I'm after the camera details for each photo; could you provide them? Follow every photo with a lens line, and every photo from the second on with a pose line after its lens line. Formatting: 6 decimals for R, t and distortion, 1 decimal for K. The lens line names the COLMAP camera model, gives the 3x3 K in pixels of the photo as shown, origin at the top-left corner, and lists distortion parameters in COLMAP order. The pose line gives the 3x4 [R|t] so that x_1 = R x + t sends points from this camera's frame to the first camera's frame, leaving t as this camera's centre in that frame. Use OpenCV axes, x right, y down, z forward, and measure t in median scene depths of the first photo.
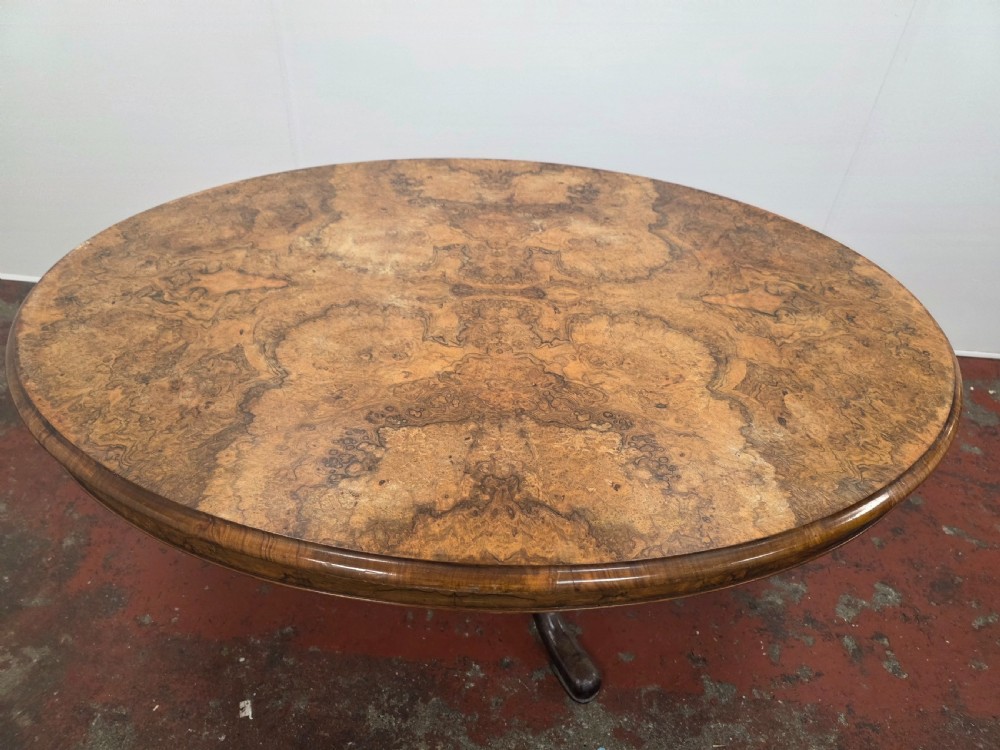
lens RADIAL K [[664.6, 0, 497.6], [0, 664.6, 371.9], [0, 0, 1]] dist [0.058544, -0.056570]
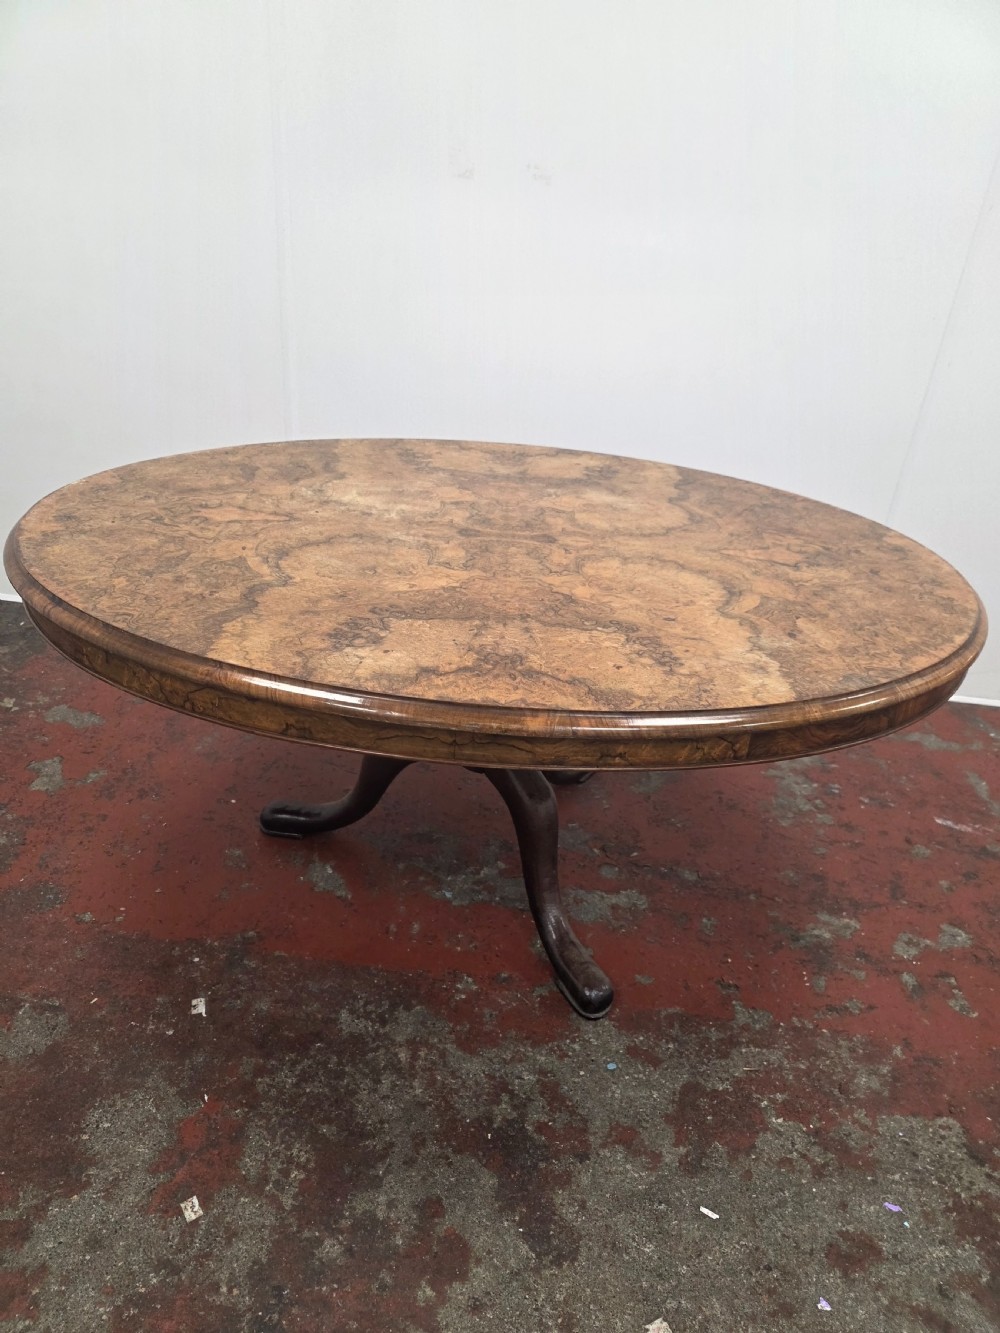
lens RADIAL K [[877.4, 0, 506.8], [0, 877.4, 681.5], [0, 0, 1]] dist [0.083723, -0.085995]
pose [[0.999520, 0.030835, -0.003093, 0.011677], [-0.030890, 0.983329, -0.179191, 0.346644], [-0.002484, 0.179201, 0.983809, -0.235451]]
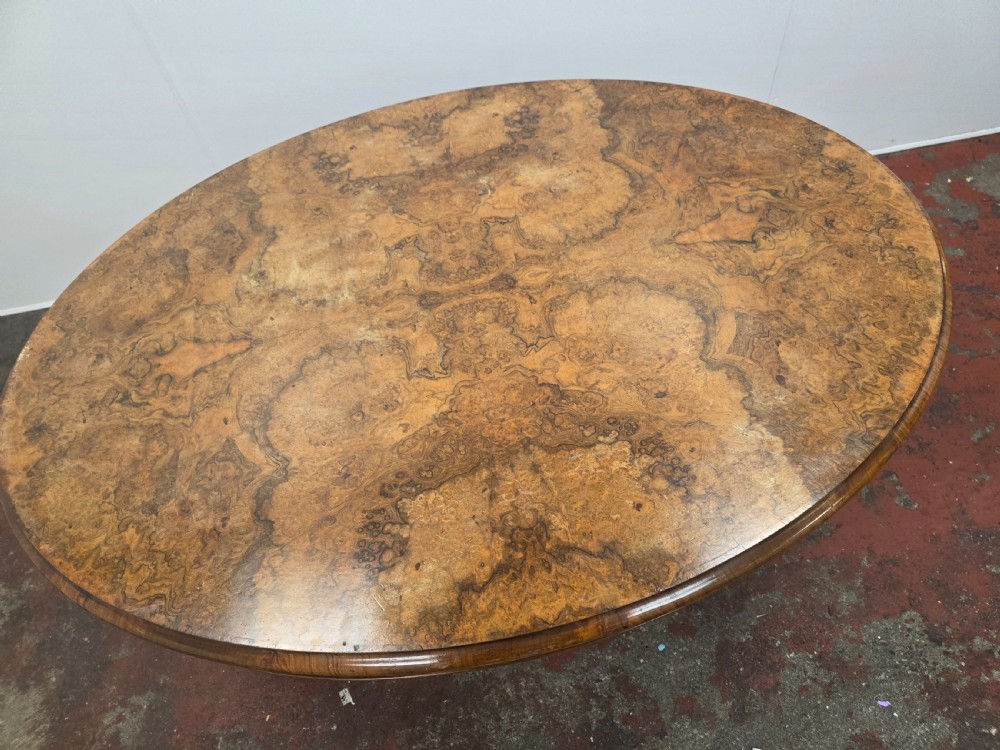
lens RADIAL K [[664.9, 0, 503.7], [0, 664.9, 373.3], [0, 0, 1]] dist [0.057667, -0.055503]
pose [[0.965636, -0.259819, -0.006436, 0.030095], [0.252464, 0.931848, 0.260618, -0.271383], [-0.061716, -0.253287, 0.965421, 0.054923]]
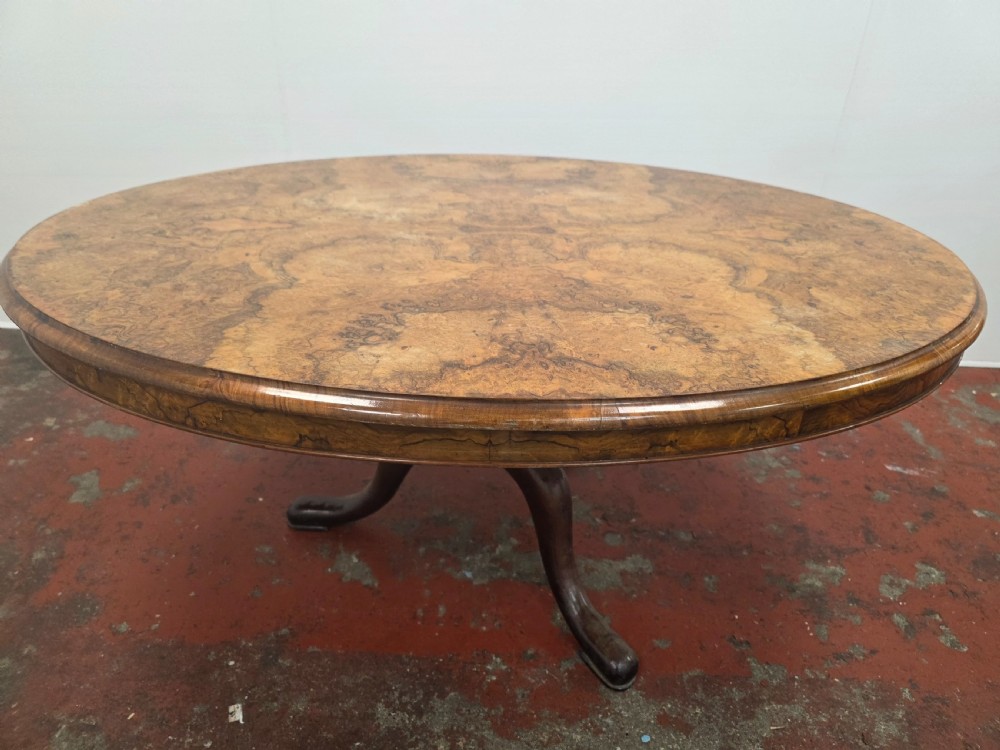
lens RADIAL K [[668.8, 0, 503.0], [0, 668.8, 369.2], [0, 0, 1]] dist [0.048758, -0.049907]
pose [[0.998631, -0.037559, 0.036409, -0.054874], [0.043548, 0.982542, -0.180873, 0.289824], [-0.028980, 0.182211, 0.982832, 0.064542]]
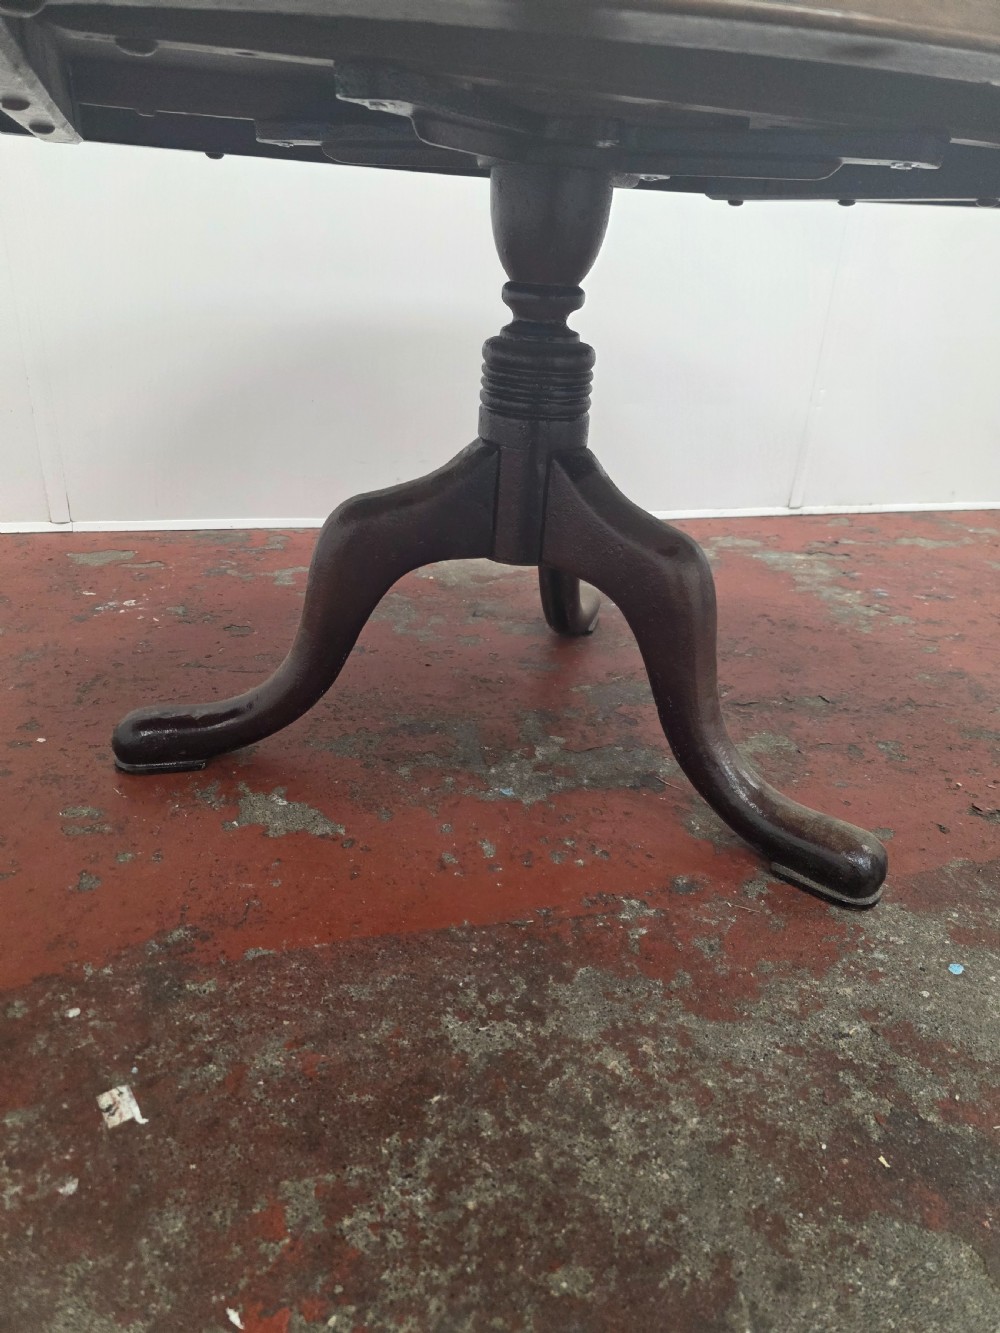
lens RADIAL K [[886.4, 0, 504.9], [0, 886.4, 670.6], [0, 0, 1]] dist [0.057667, -0.055503]
pose [[0.942740, -0.144811, 0.300452, -0.354797], [0.210673, 0.956915, -0.199827, 0.509316], [-0.258570, 0.251682, 0.932629, 0.542580]]
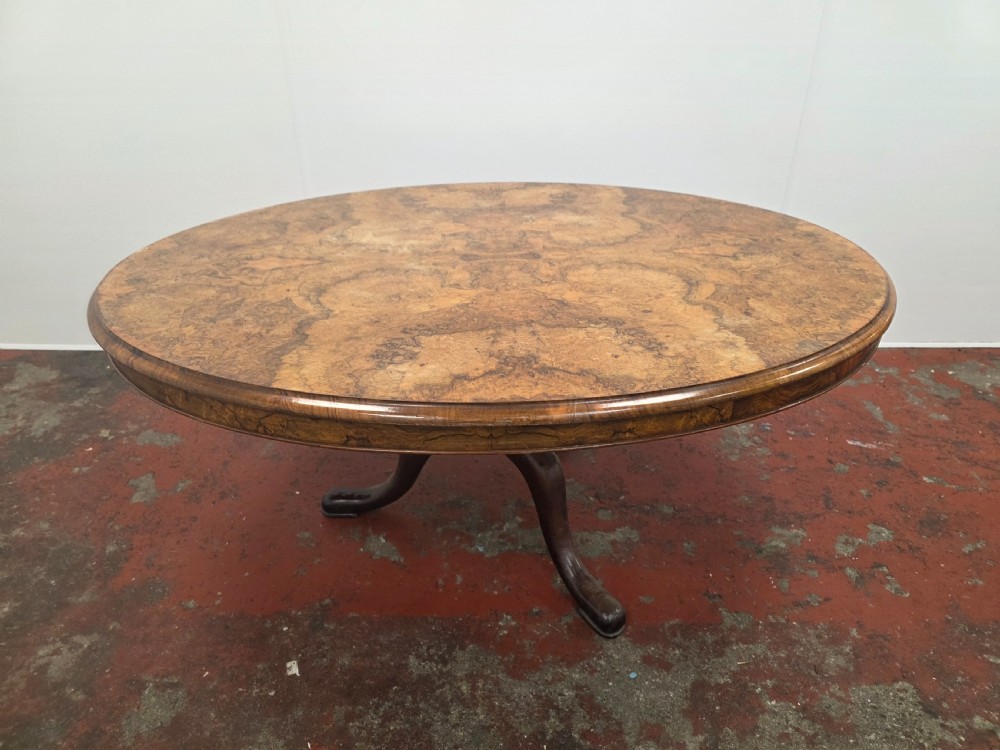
lens RADIAL K [[661.6, 0, 504.0], [0, 661.6, 368.4], [0, 0, 1]] dist [0.066652, -0.064976]
pose [[0.996334, -0.080087, 0.030070, -0.048985], [0.084066, 0.981719, -0.170764, 0.303488], [-0.015844, 0.172666, 0.984853, -0.137127]]
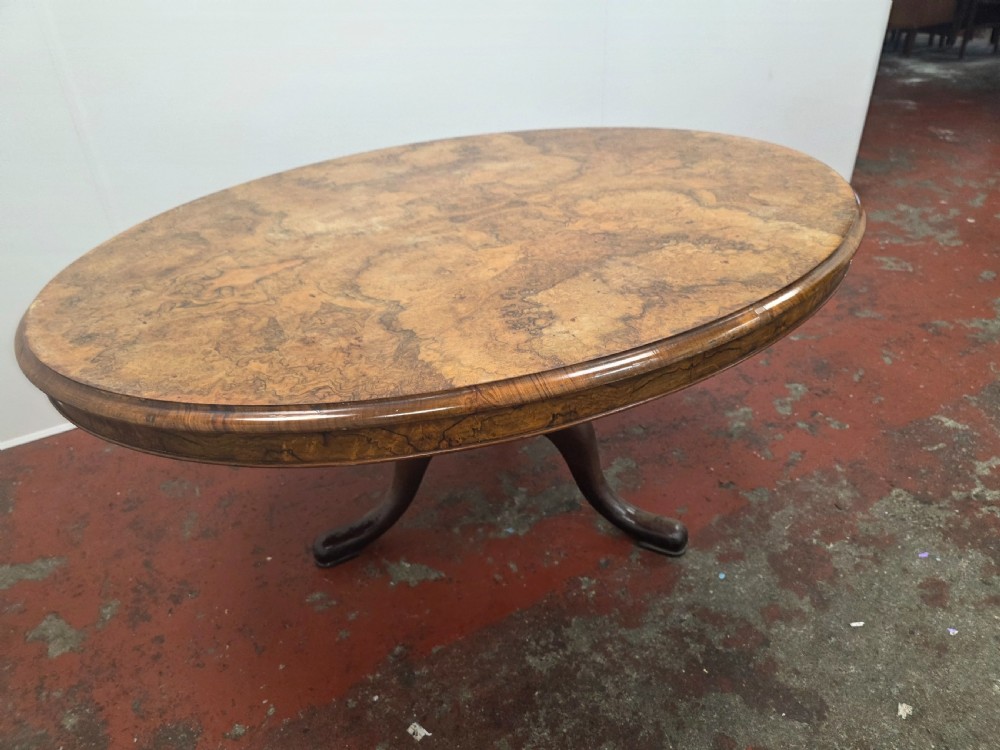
lens RADIAL K [[666.8, 0, 489.6], [0, 666.8, 374.9], [0, 0, 1]] dist [0.061509, -0.064236]
pose [[0.840404, -0.366088, 0.399624, -0.582426], [0.416646, 0.907983, -0.044415, 0.185687], [-0.346592, 0.203829, 0.915602, 0.067492]]
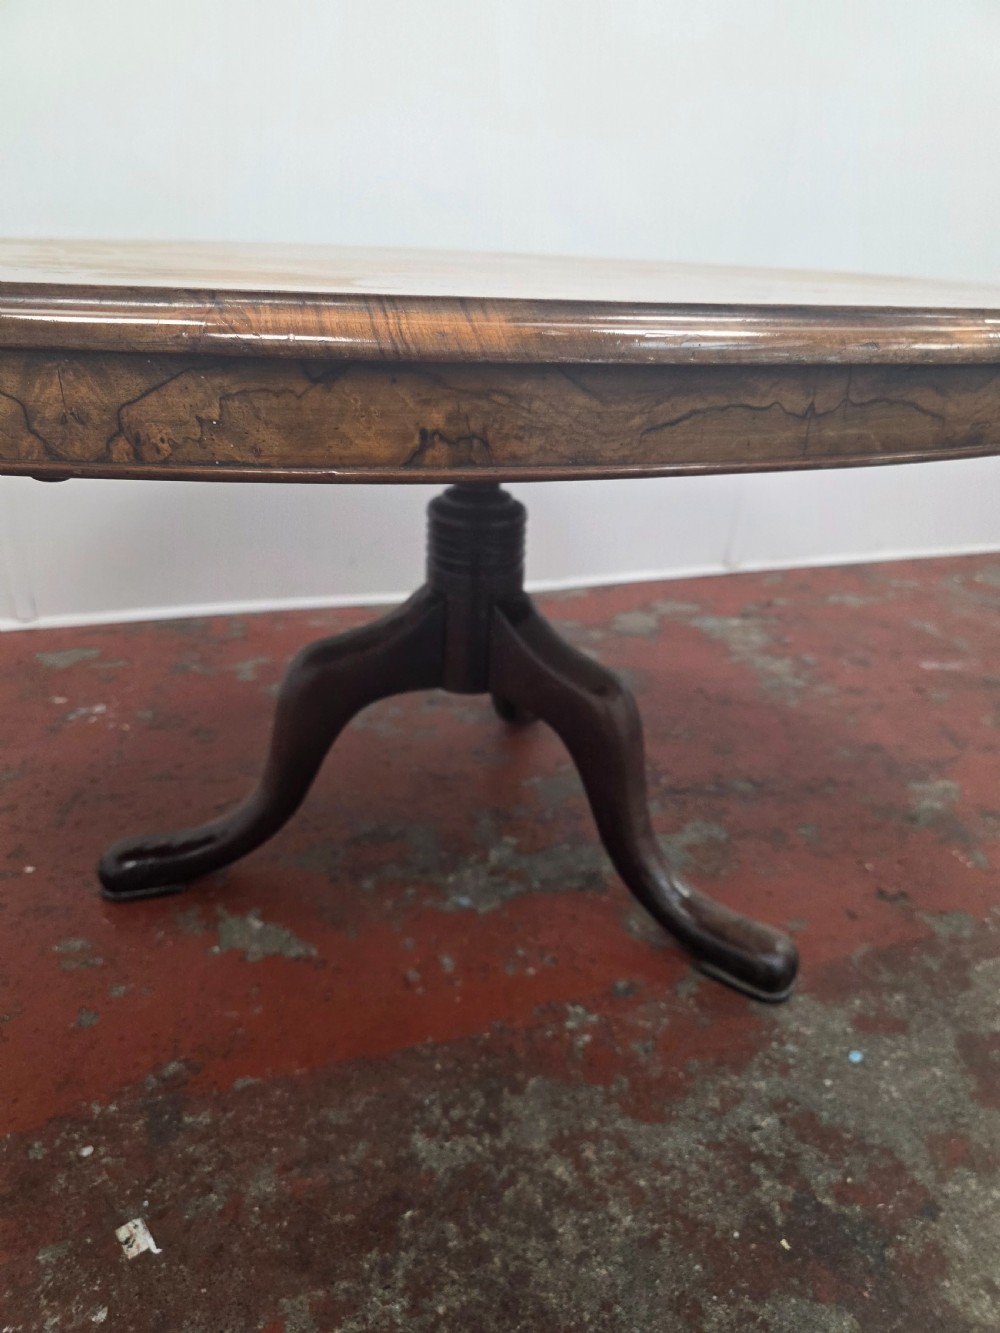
lens RADIAL K [[907.9, 0, 504.2], [0, 907.9, 671.2], [0, 0, 1]] dist [0.027093, -0.035480]
pose [[0.923122, -0.178842, 0.340385, -0.357188], [0.254983, 0.947331, -0.193772, 0.409535], [-0.287803, 0.265667, 0.920103, 0.396023]]
